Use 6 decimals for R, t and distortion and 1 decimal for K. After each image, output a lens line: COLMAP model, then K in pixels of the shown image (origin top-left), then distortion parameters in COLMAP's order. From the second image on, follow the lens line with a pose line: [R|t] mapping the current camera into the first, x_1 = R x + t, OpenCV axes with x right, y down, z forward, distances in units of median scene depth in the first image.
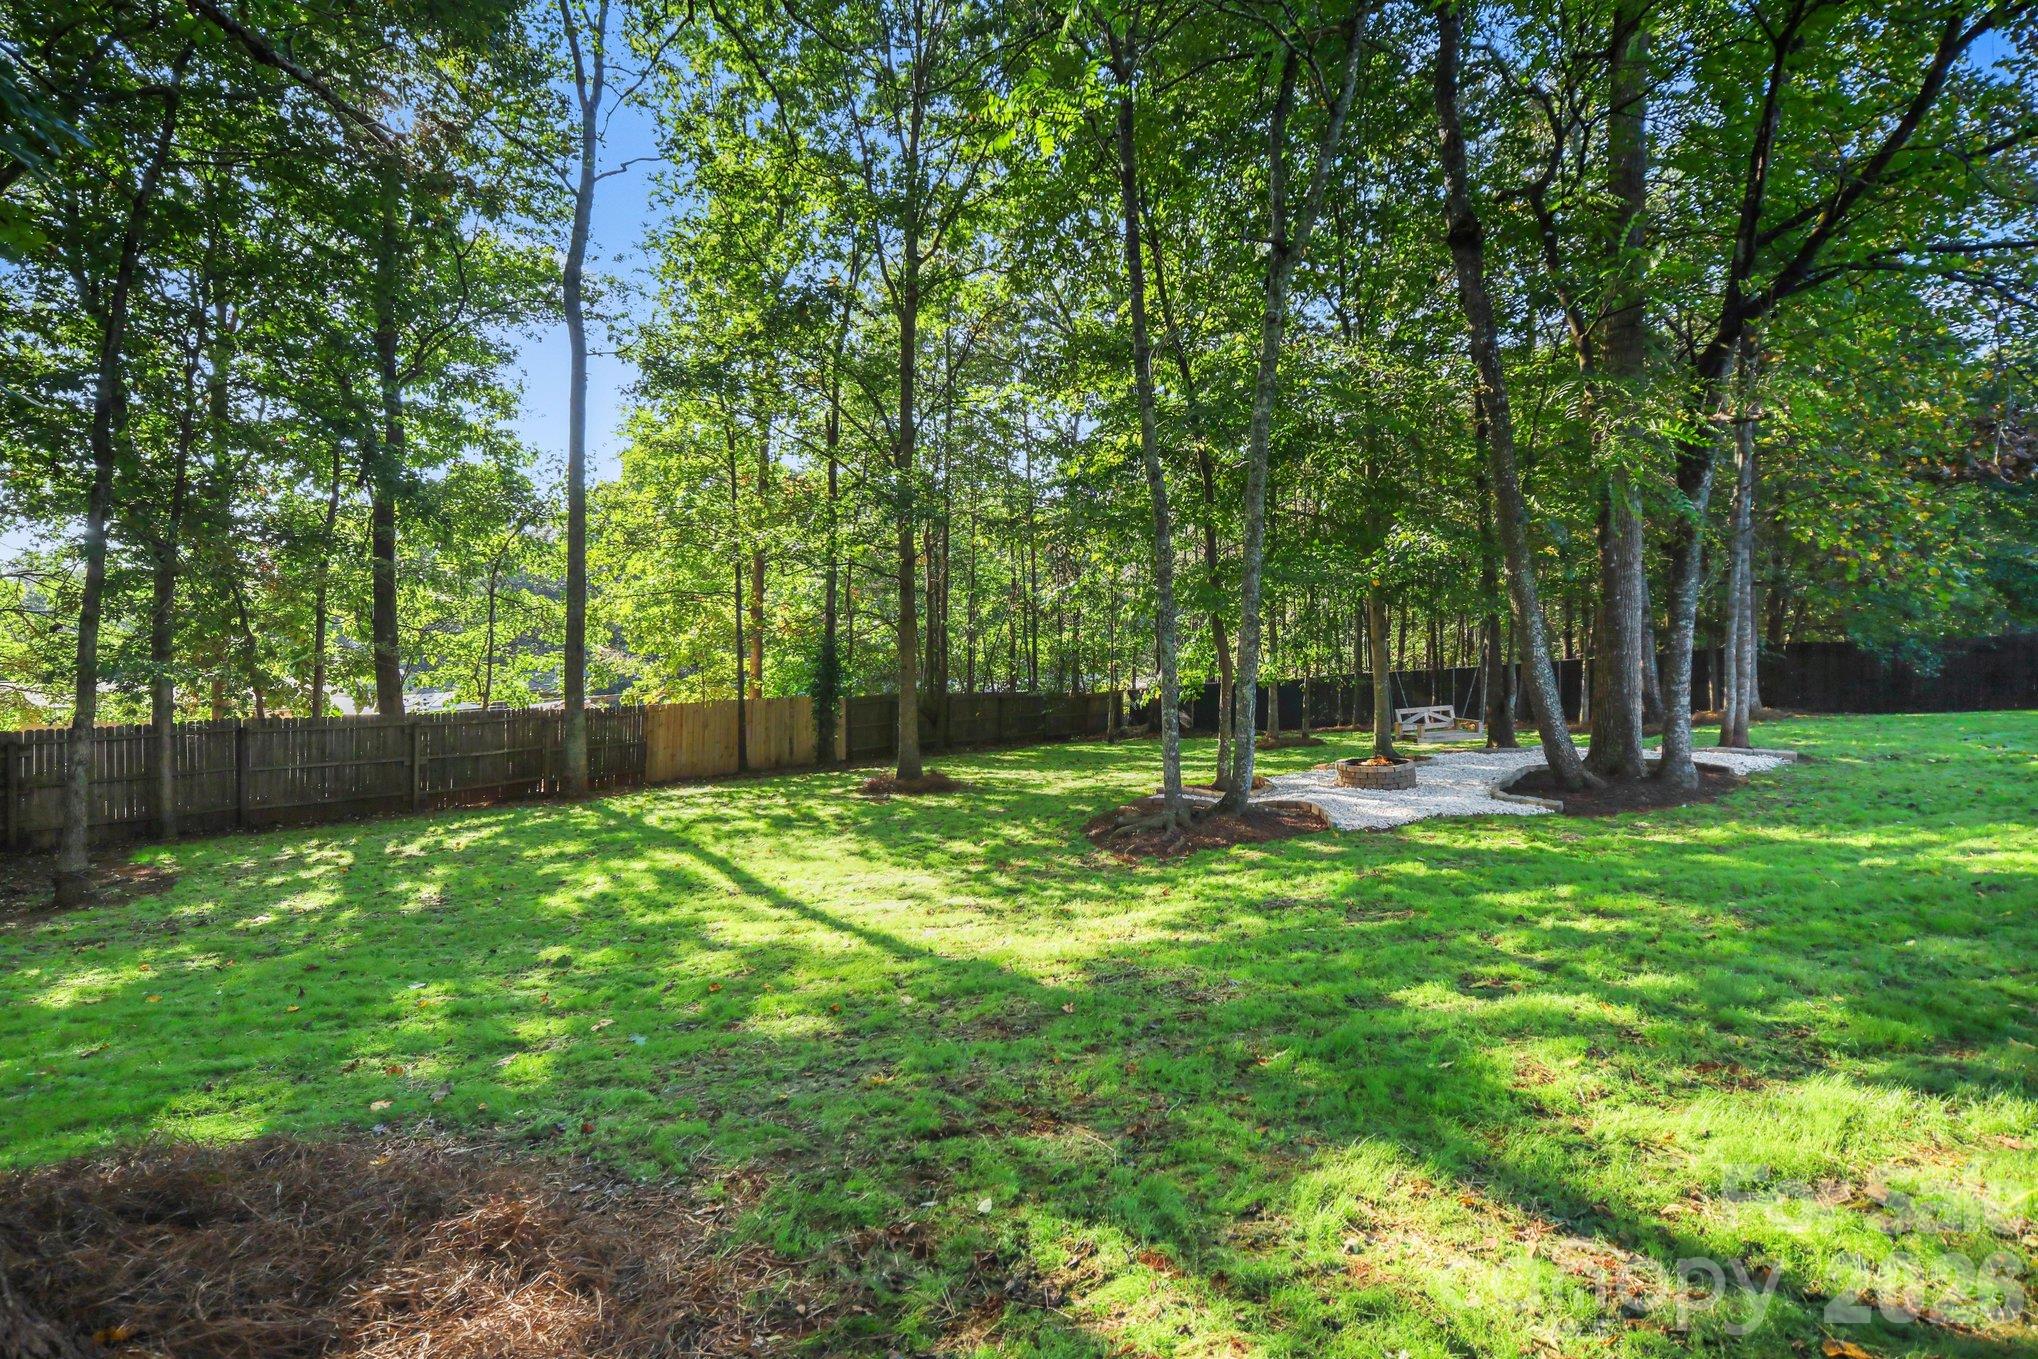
lens RADIAL K [[919.3, 0, 1012.0], [0, 919.3, 660.4], [0, 0, 1]] dist [-0.002120, -0.000029]
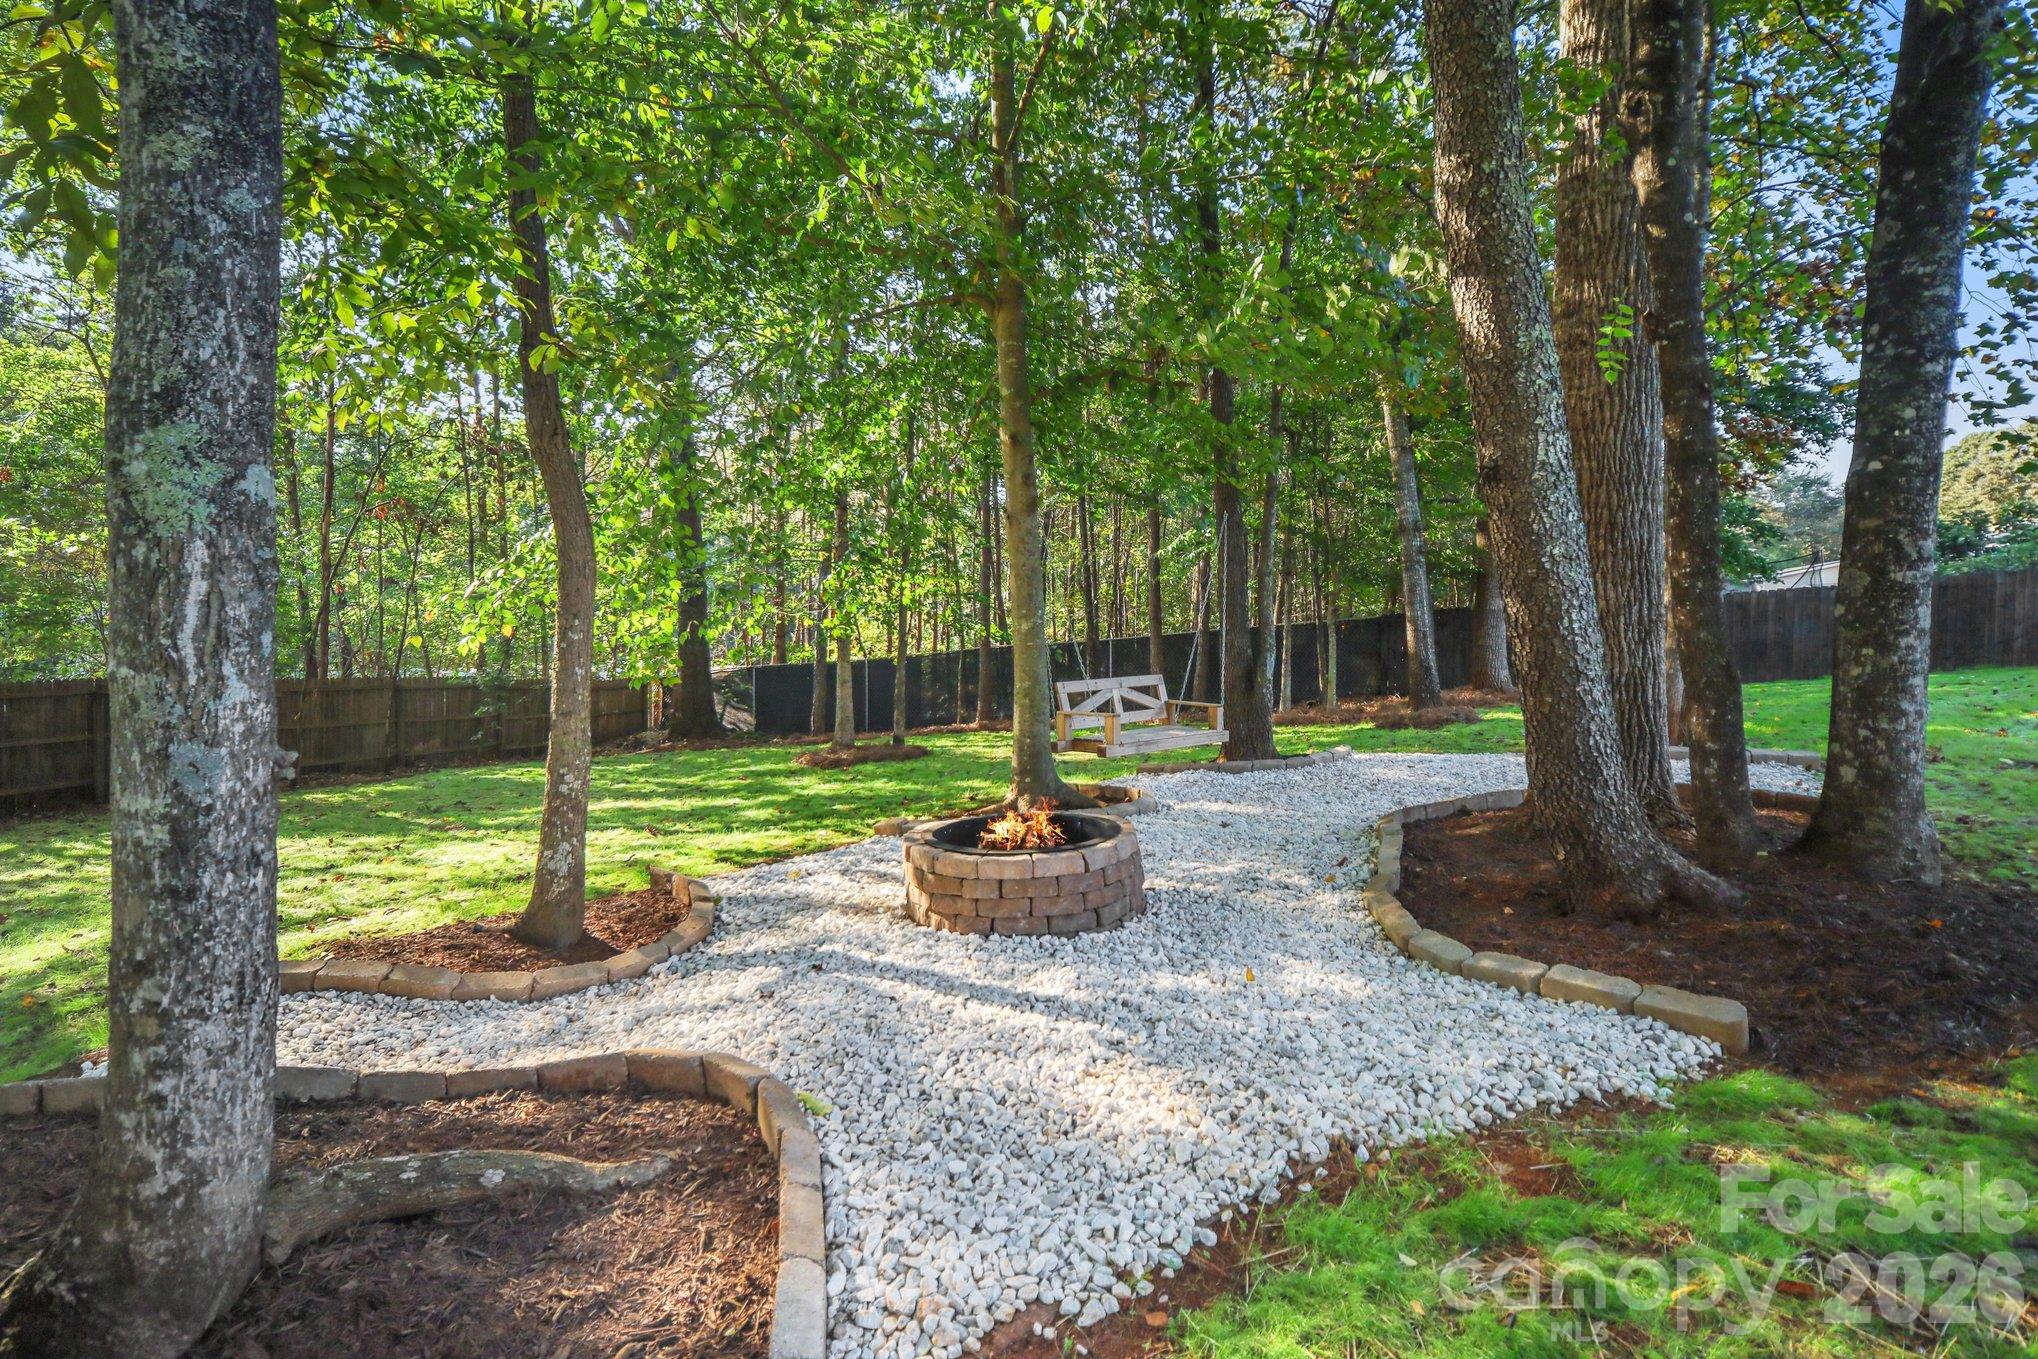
lens RADIAL K [[919.3, 0, 1012.0], [0, 919.3, 660.4], [0, 0, 1]] dist [-0.002120, -0.000029]
pose [[0.928256, -0.002374, 0.371935, 0.223806], [0.002770, 0.999996, -0.000531, 0.042121], [-0.371933, 0.001523, 0.928259, 0.578570]]
